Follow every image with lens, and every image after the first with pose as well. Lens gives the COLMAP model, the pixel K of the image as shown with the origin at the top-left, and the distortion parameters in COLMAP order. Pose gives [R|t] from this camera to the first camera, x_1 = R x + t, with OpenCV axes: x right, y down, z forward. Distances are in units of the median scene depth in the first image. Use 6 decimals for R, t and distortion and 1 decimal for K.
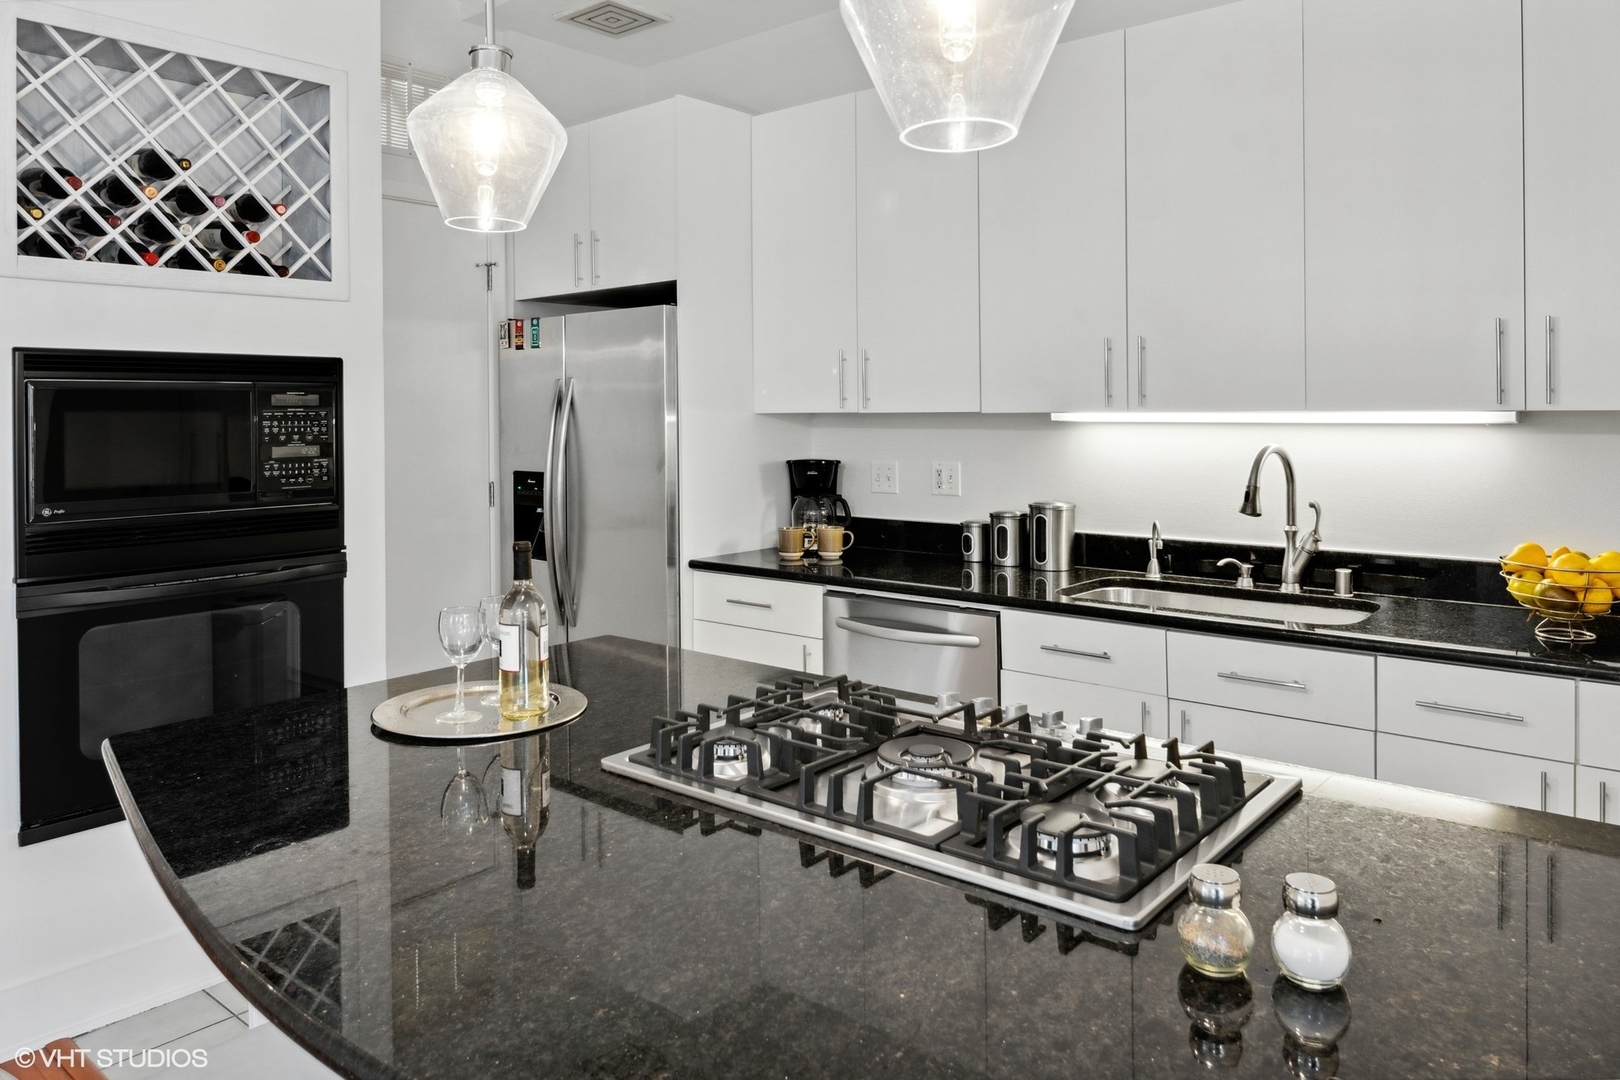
lens RADIAL K [[1115.2, 0, 808.0], [0, 1115.2, 427.7], [0, 0, 1]] dist [-0.000259, -0.001160]
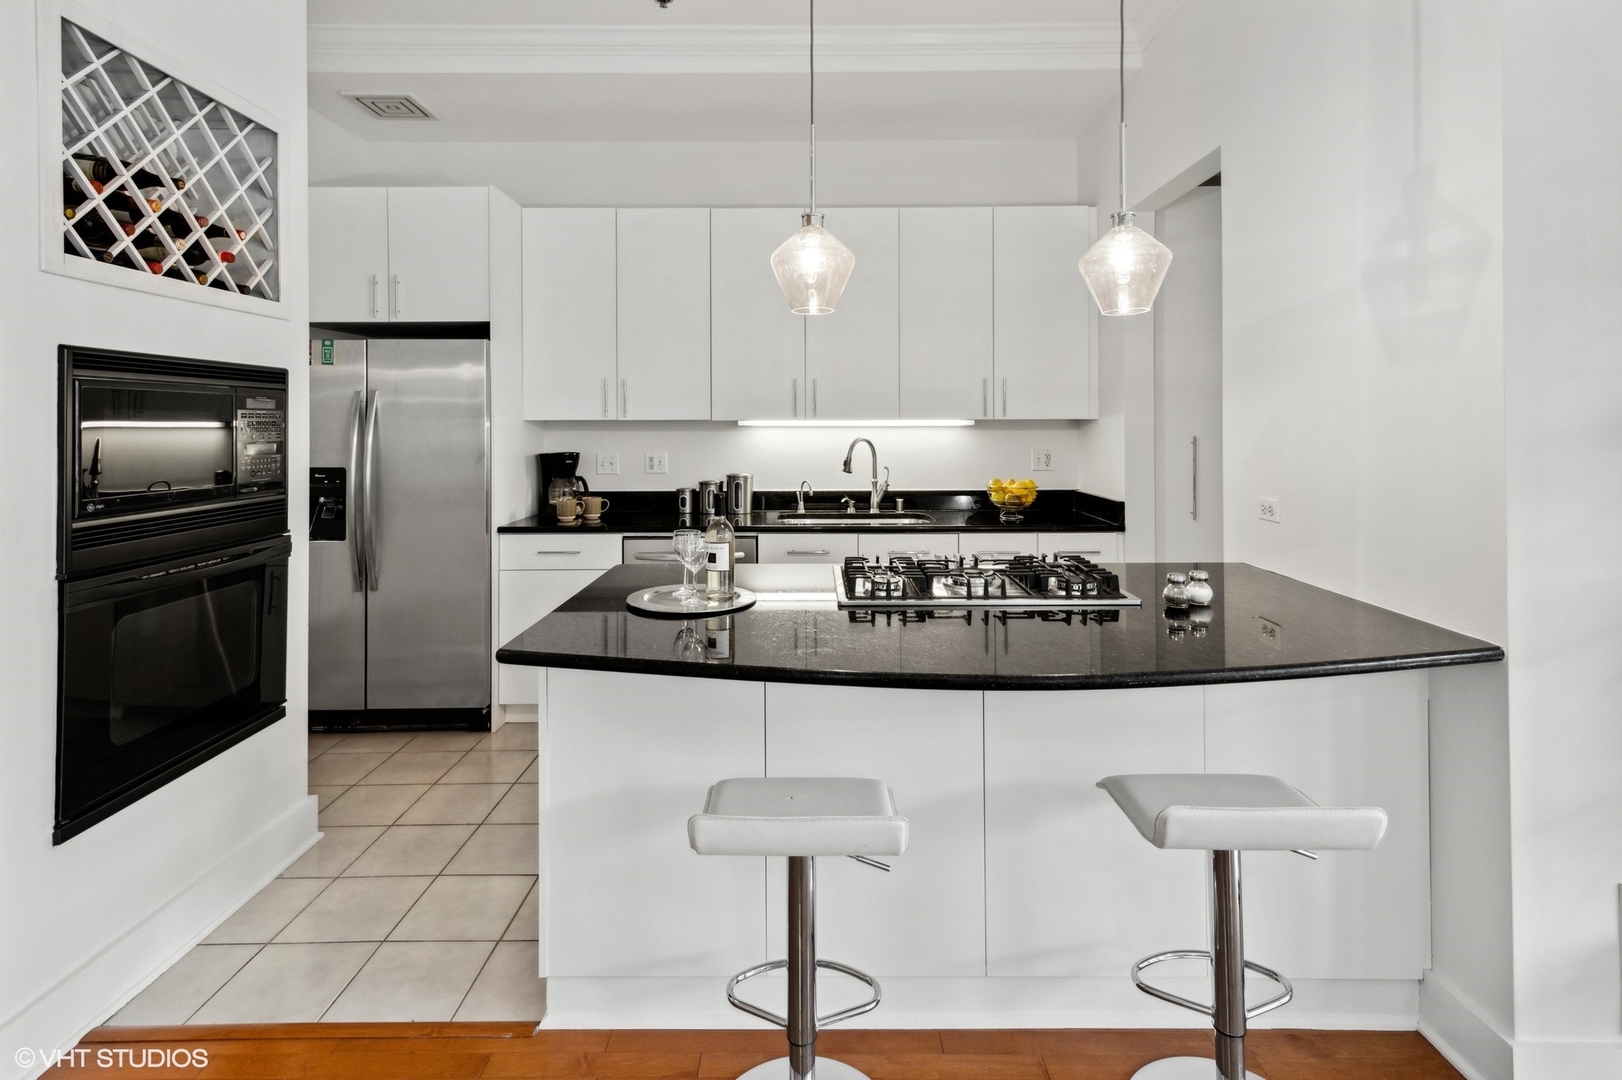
lens RADIAL K [[791.1, 0, 807.9], [0, 791.1, 421.7], [0, 0, 1]] dist [-0.001051, 0.000225]
pose [[0.765000, 0.005571, 0.644006, -0.495322], [0.007322, 0.999823, -0.017346, 0.010776], [-0.643989, 0.017985, 0.764823, 0.018581]]
